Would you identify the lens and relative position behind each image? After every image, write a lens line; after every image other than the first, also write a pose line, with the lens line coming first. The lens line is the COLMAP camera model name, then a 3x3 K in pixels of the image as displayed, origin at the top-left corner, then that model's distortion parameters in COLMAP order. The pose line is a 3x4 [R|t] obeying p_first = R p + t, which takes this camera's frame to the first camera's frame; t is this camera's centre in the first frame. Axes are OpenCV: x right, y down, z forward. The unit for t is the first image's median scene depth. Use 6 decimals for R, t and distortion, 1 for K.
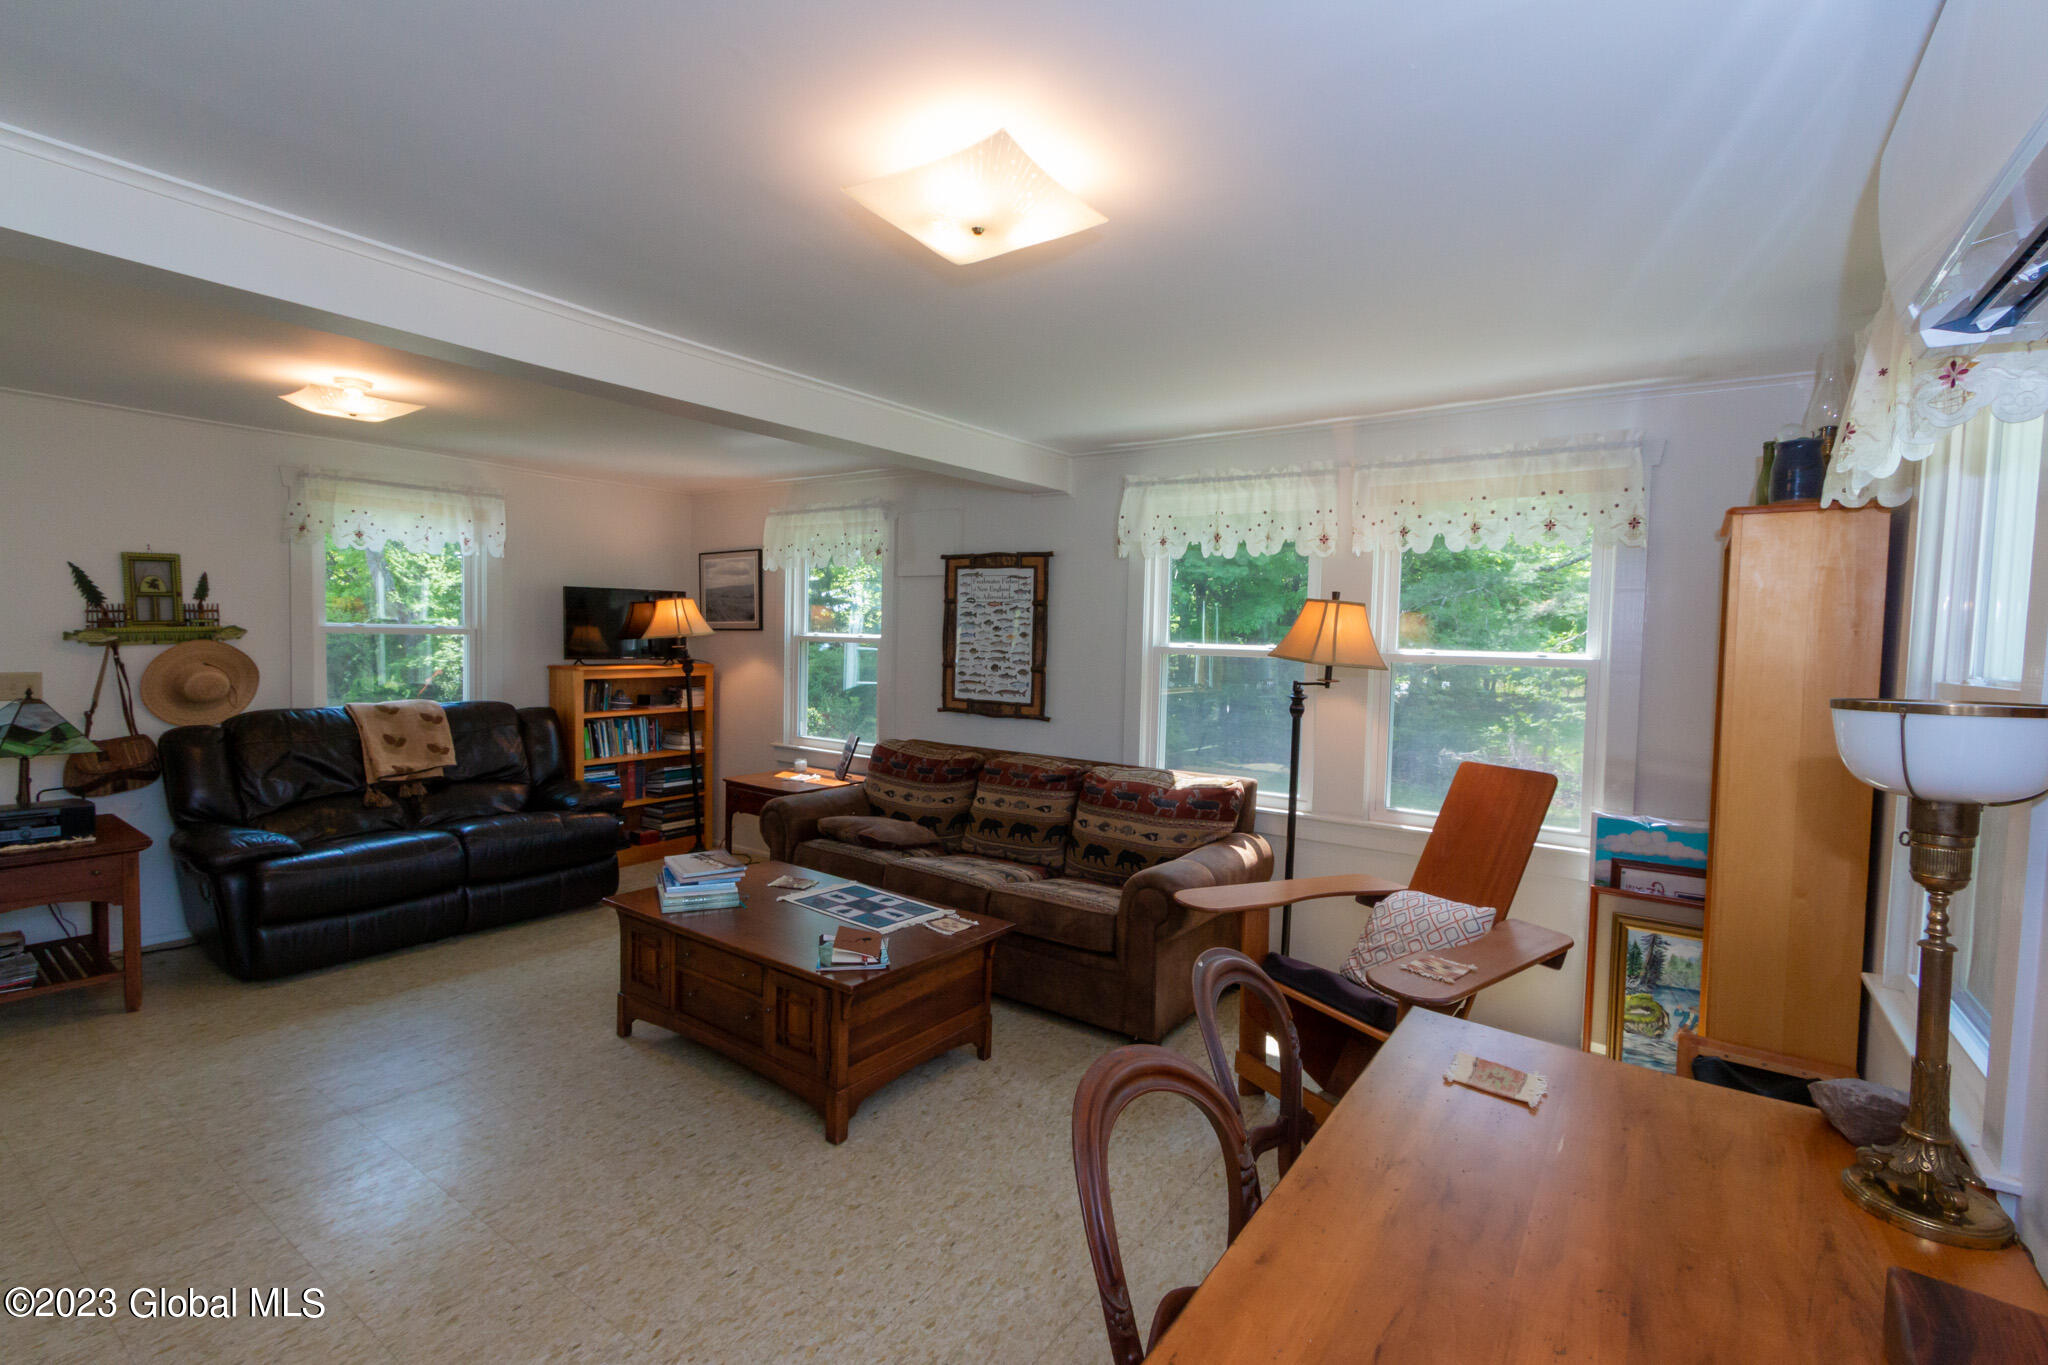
lens RADIAL K [[921.8, 0, 1016.3], [0, 921.8, 677.3], [0, 0, 1]] dist [0.001672, 0.000039]
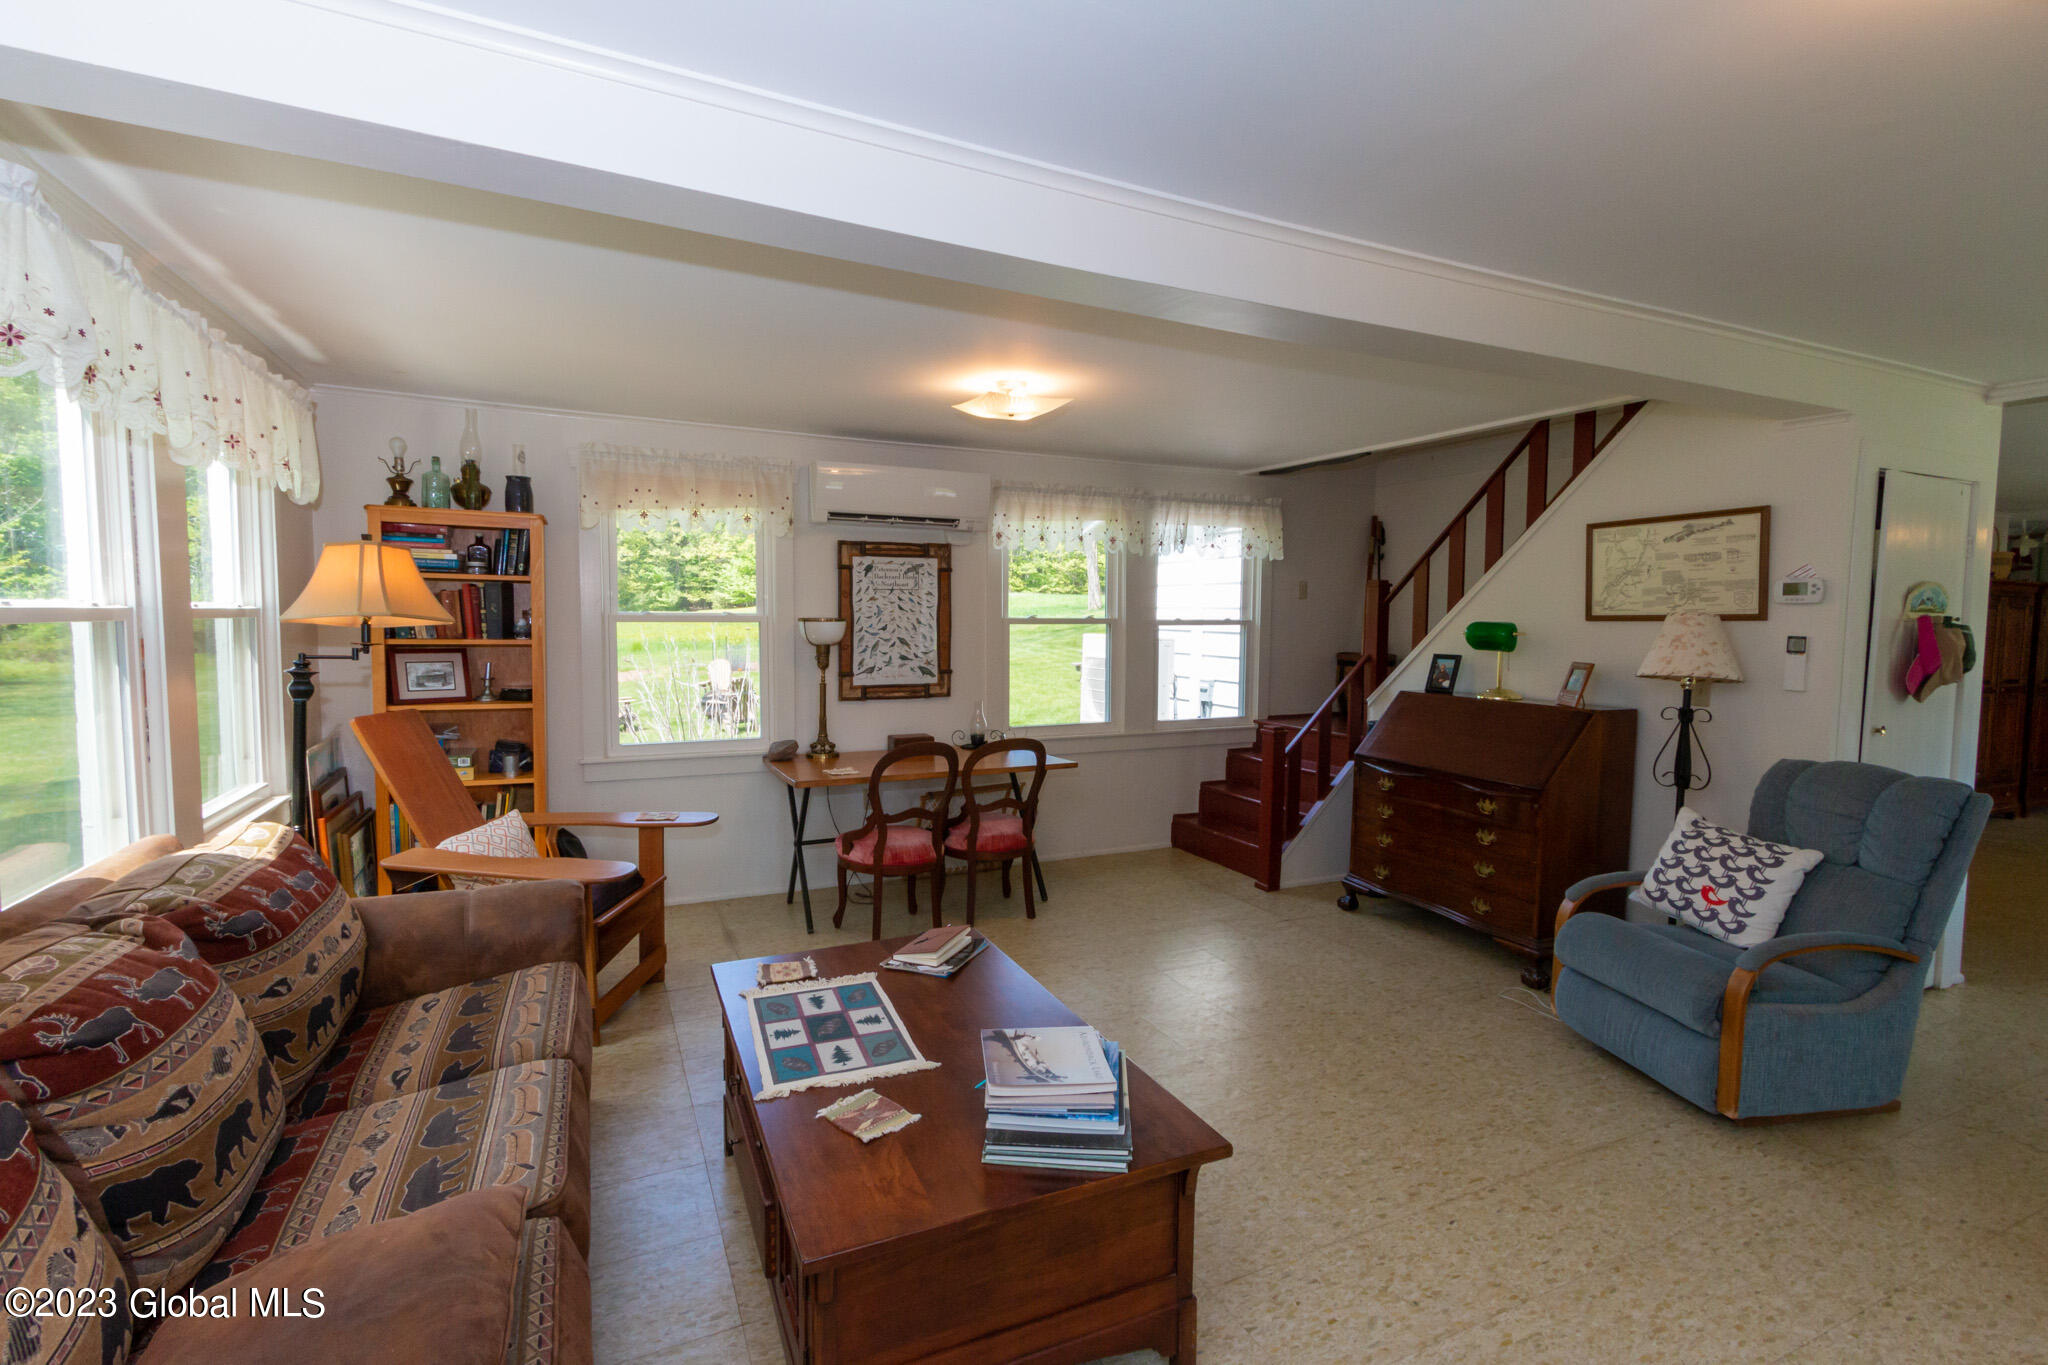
lens RADIAL K [[917.4, 0, 1015.1], [0, 917.4, 680.4], [0, 0, 1]] dist [-0.000394, -0.000120]
pose [[-0.870254, -0.067238, 0.487993, -0.396316], [-0.016510, 0.994065, 0.107523, -0.041921], [-0.492327, 0.085516, -0.866199, 1.021711]]
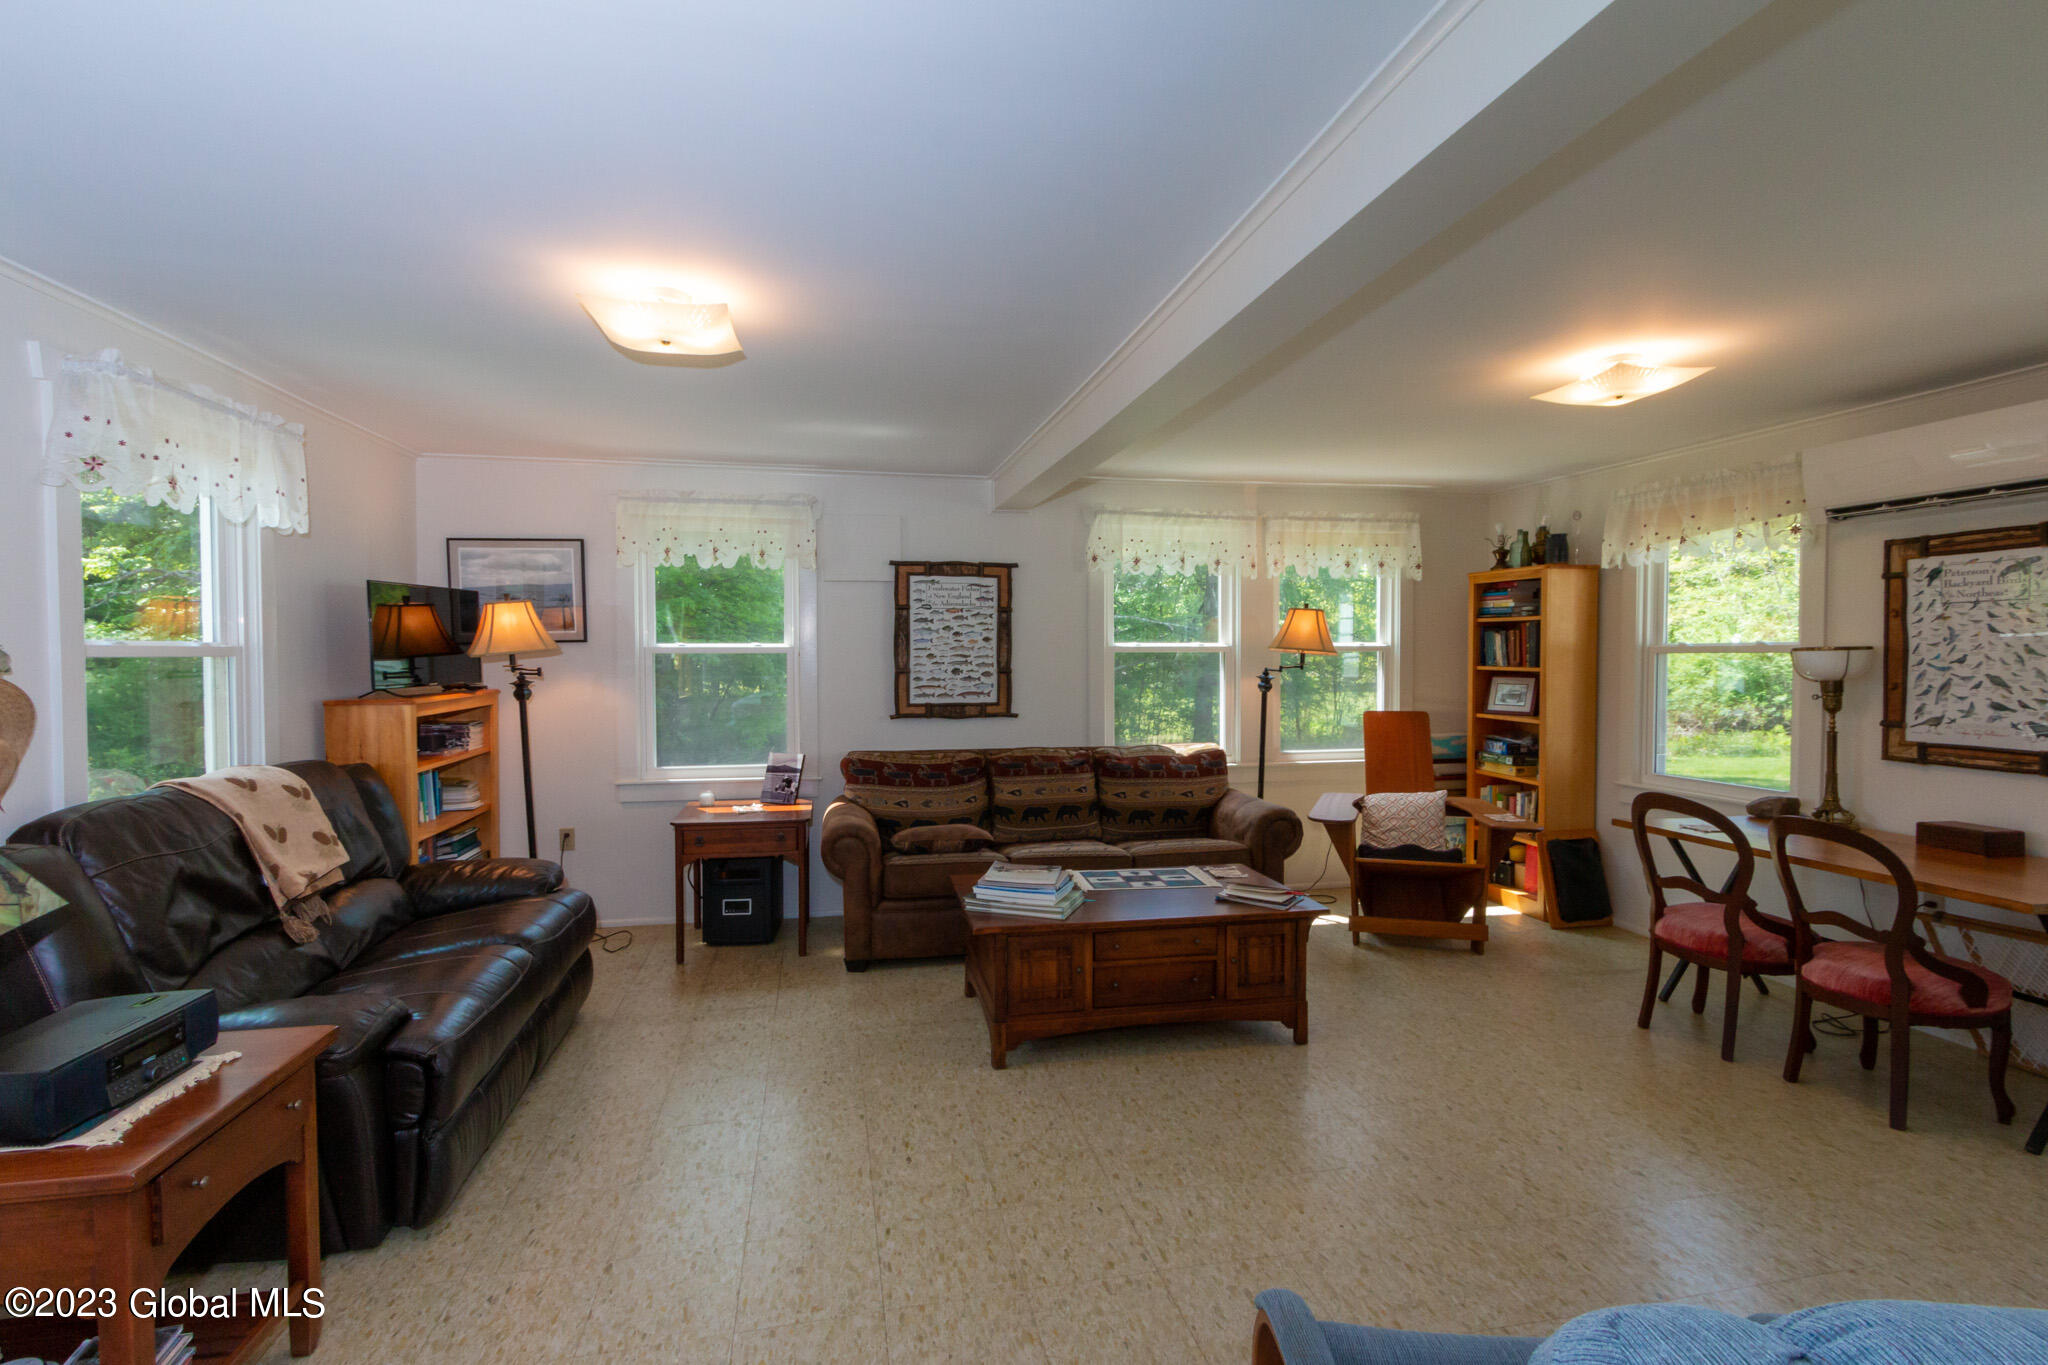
lens RADIAL K [[957.6, 0, 1007.9], [0, 957.6, 678.3], [0, 0, 1]] dist [0.000883, -0.001023]
pose [[0.689848, -0.053834, 0.721950, -0.777279], [0.050450, 0.998382, 0.026240, -0.028386], [-0.722194, 0.018321, 0.691448, 0.208495]]
